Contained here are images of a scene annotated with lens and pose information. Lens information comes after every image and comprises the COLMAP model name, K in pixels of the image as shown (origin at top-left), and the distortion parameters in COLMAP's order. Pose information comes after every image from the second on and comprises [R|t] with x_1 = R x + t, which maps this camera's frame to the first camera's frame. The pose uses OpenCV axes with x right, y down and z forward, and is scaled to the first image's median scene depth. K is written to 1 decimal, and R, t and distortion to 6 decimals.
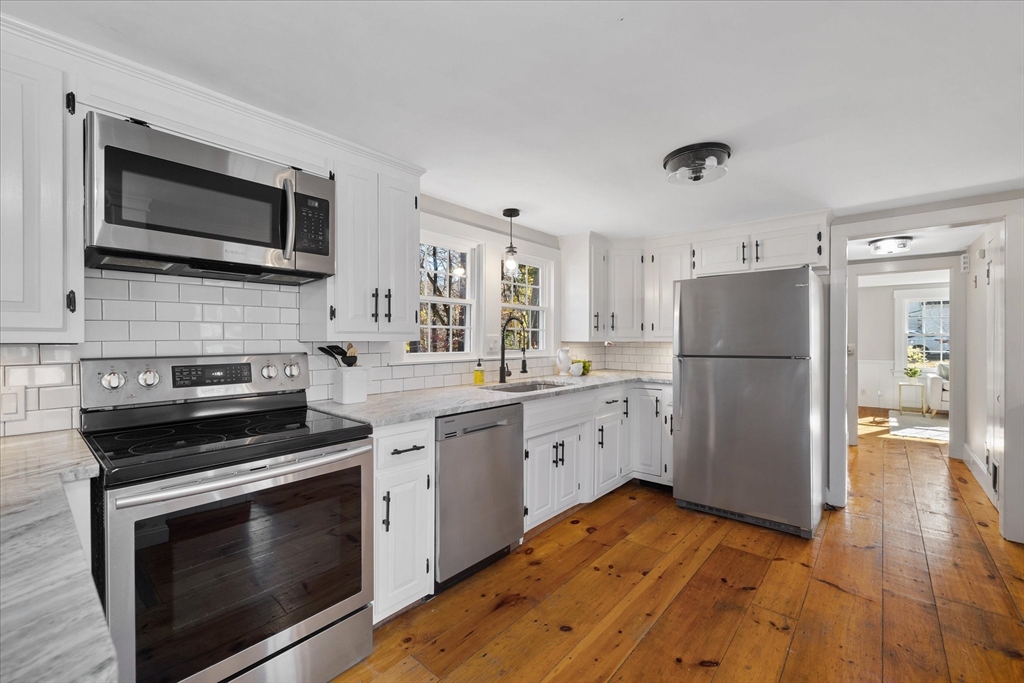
lens RADIAL K [[427.9, 0, 511.9], [0, 427.9, 339.7], [0, 0, 1]] dist [-0.001162, 0.000148]
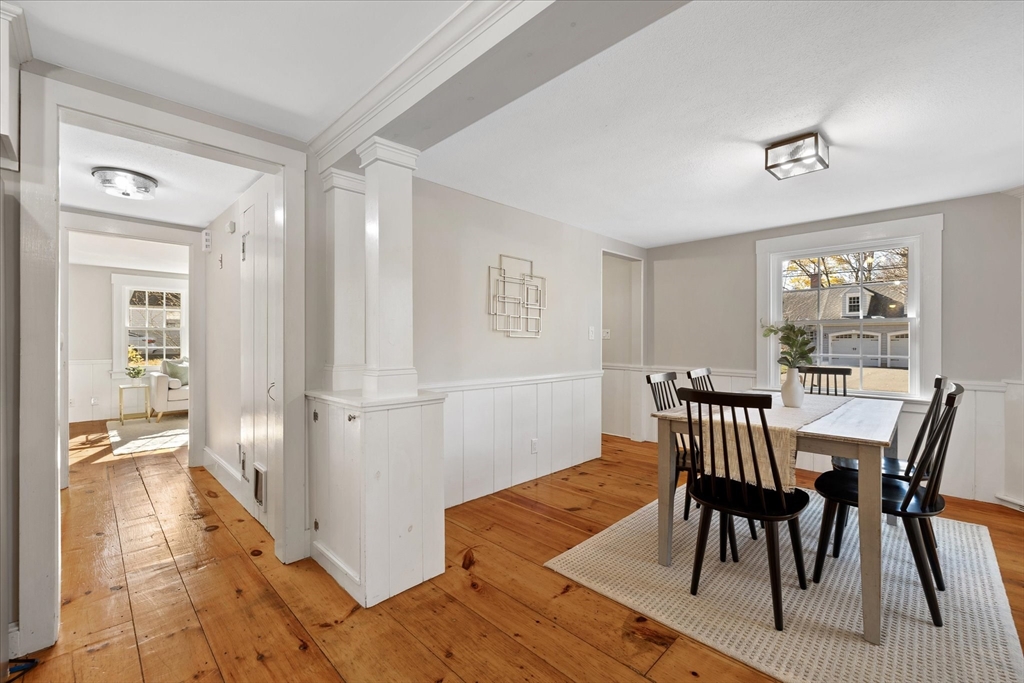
lens RADIAL K [[427.9, 0, 511.9], [0, 427.9, 339.7], [0, 0, 1]] dist [-0.001162, 0.000148]
pose [[0.069263, 0.003307, 0.997593, 0.155018], [0.003417, 0.999988, -0.003552, 0.019067], [-0.997593, 0.003655, 0.069251, 0.212366]]
